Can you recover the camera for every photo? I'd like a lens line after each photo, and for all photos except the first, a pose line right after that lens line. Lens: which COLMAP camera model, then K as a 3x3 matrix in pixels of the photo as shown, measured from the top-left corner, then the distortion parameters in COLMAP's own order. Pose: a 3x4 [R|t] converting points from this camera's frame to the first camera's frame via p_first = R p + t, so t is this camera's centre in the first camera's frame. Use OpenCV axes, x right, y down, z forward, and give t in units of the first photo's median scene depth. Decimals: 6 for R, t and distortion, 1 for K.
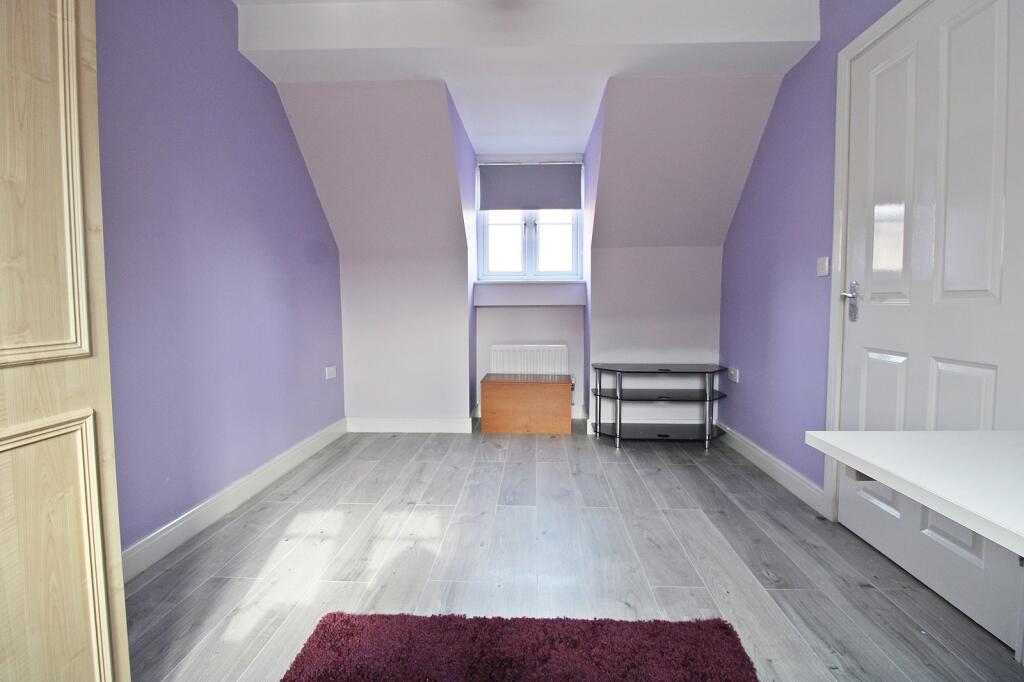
lens RADIAL K [[481.3, 0, 511.5], [0, 481.3, 330.1], [0, 0, 1]] dist [-0.038491, -0.000063]
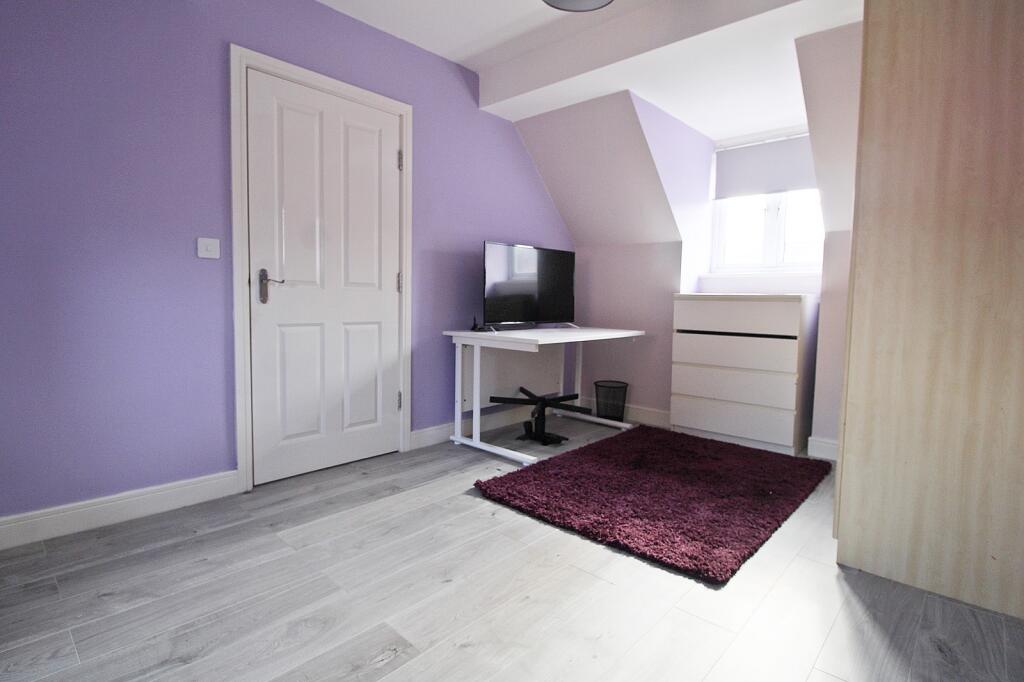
lens RADIAL K [[481.3, 0, 511.5], [0, 481.3, 330.1], [0, 0, 1]] dist [-0.038491, -0.000063]
pose [[-0.752154, -0.057091, 0.656510, -0.470395], [0.024059, 0.993197, 0.113934, -0.071126], [-0.658548, 0.101491, -0.745663, 1.372321]]
